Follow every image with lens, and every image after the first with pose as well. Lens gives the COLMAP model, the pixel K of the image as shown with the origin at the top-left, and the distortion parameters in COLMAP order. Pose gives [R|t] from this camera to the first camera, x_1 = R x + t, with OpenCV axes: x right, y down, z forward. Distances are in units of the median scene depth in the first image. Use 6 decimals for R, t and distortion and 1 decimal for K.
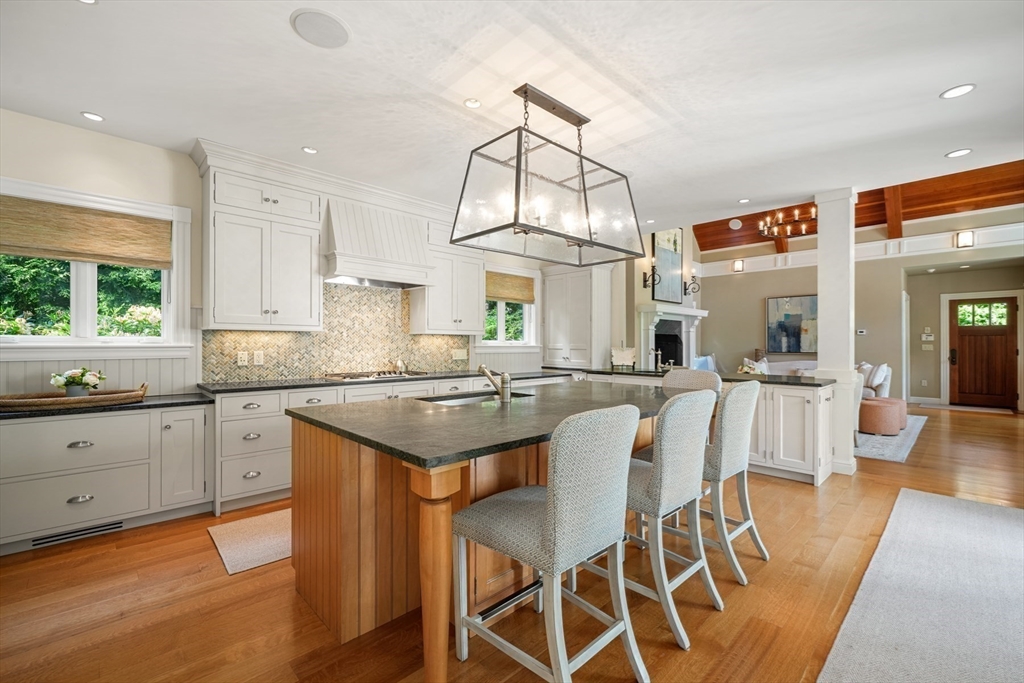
lens RADIAL K [[435.5, 0, 512.0], [0, 435.5, 341.5], [0, 0, 1]] dist [0.000668, -0.000021]
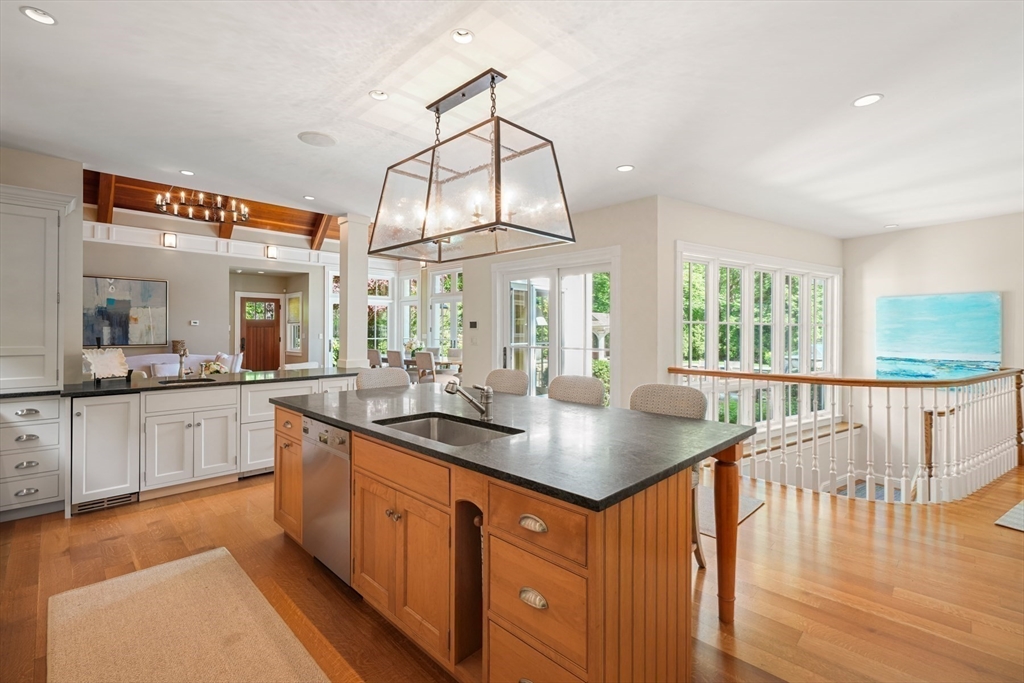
lens RADIAL K [[463.1, 0, 507.5], [0, 463.1, 338.0], [0, 0, 1]] dist [0.000567, -0.000043]
pose [[-0.015798, -0.018501, 0.999704, -0.553708], [-0.008033, 0.999799, 0.018376, -0.023641], [-0.999843, -0.007740, -0.015943, 0.565374]]
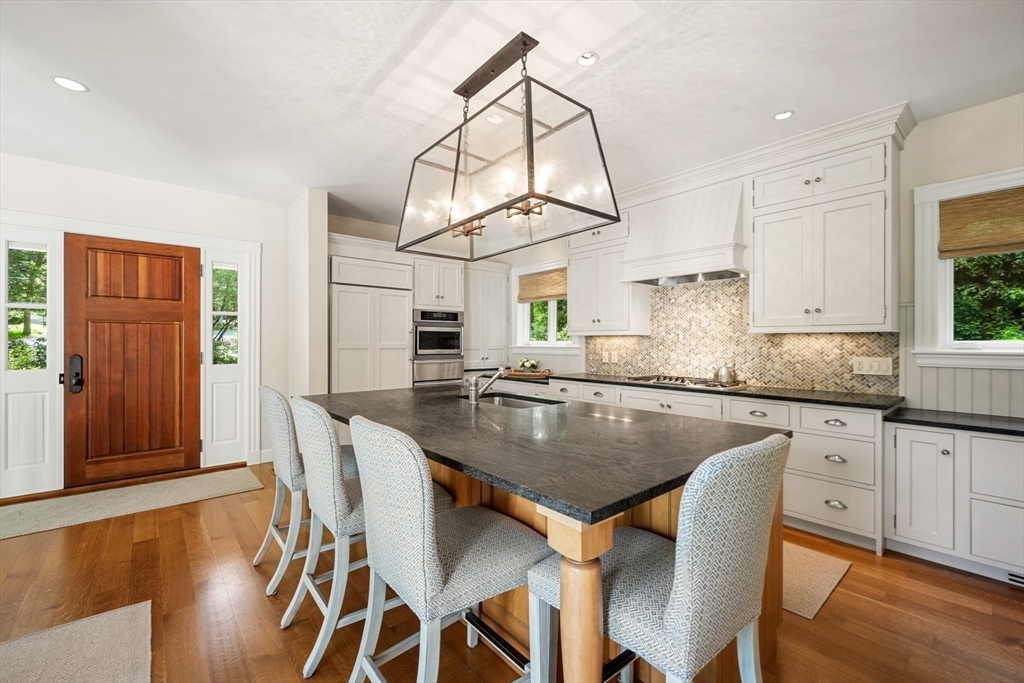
lens RADIAL K [[427.6, 0, 507.6], [0, 427.6, 341.7], [0, 0, 1]] dist [-0.001099, -0.000101]
pose [[-0.071492, -0.003901, -0.997434, 0.569200], [0.003318, 0.999986, -0.004149, -0.002184], [0.997436, -0.003606, -0.071478, 0.669581]]
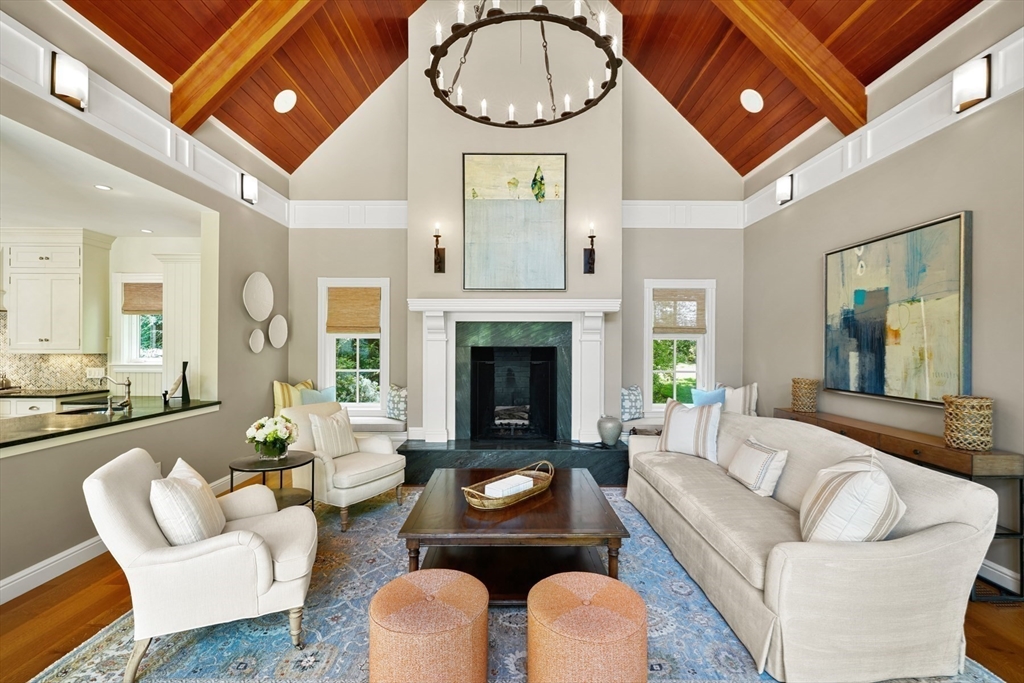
lens RADIAL K [[435.5, 0, 512.0], [0, 435.5, 341.5], [0, 0, 1]] dist [0.000668, -0.000021]
pose [[0.722753, -0.005590, -0.691084, 1.452041], [0.003203, 0.999984, -0.004739, -0.039337], [0.691099, 0.001211, 0.722759, 1.121869]]
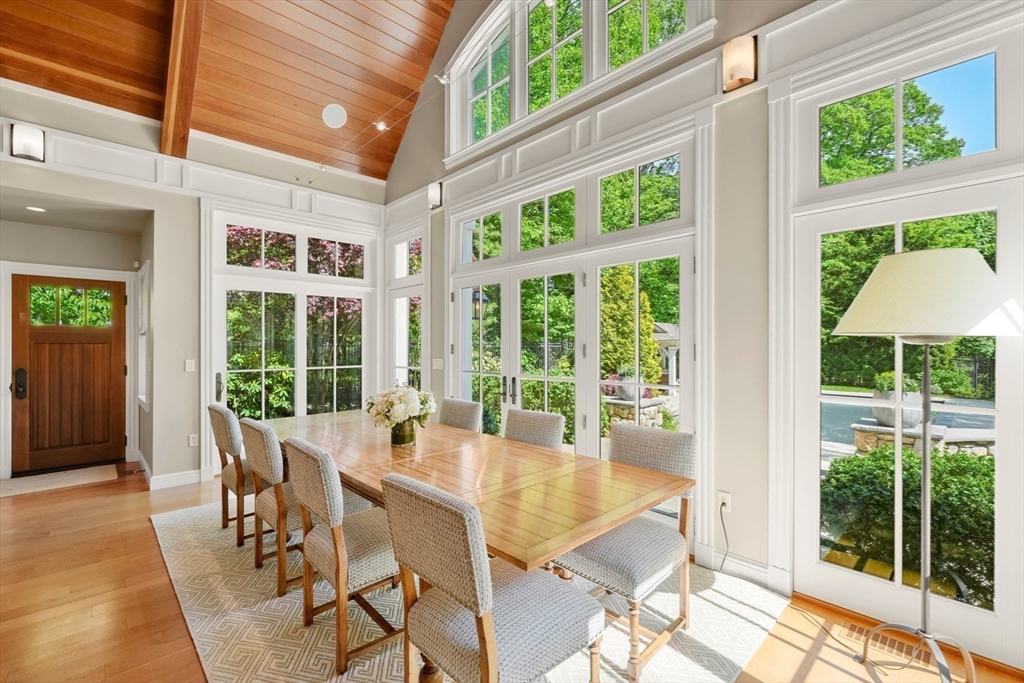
lens RADIAL K [[443.2, 0, 510.2], [0, 443.2, 344.7], [0, 0, 1]] dist [0.000047, 0.000250]
pose [[0.005533, -0.001755, 0.999983, 0.954719], [-0.004450, 0.999989, 0.001780, -0.031195], [-0.999975, -0.004460, 0.005525, 0.805273]]
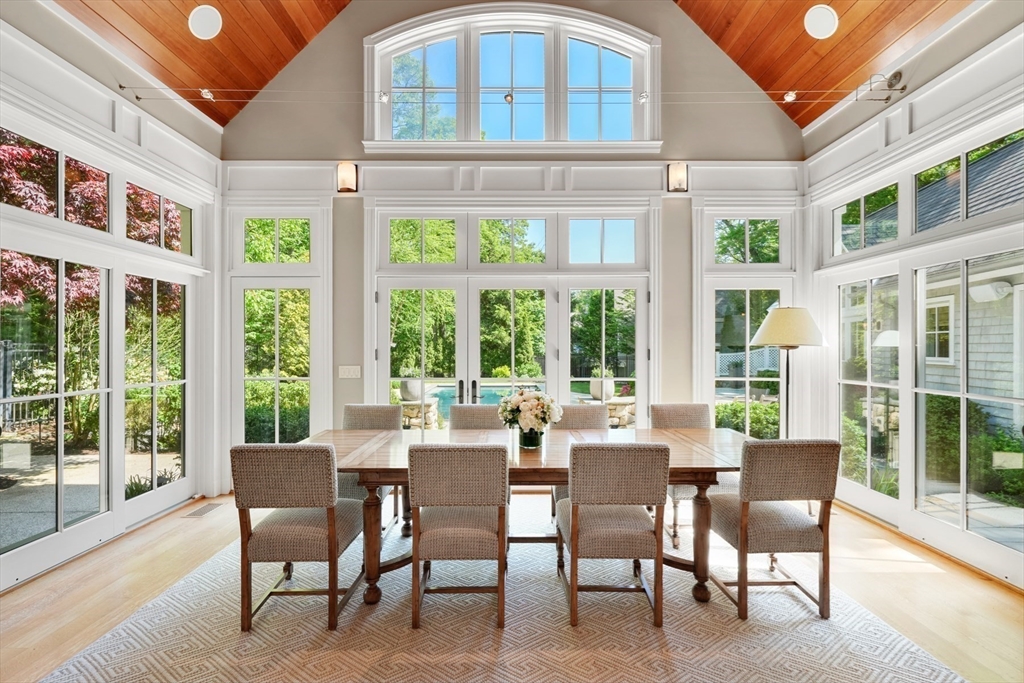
lens RADIAL K [[443.2, 0, 510.2], [0, 443.2, 344.7], [0, 0, 1]] dist [0.000047, 0.000250]
pose [[-0.722608, 0.000622, 0.691257, 1.144937], [-0.004938, 0.999969, -0.006063, -0.035607], [-0.691240, -0.007794, -0.722583, 1.443224]]
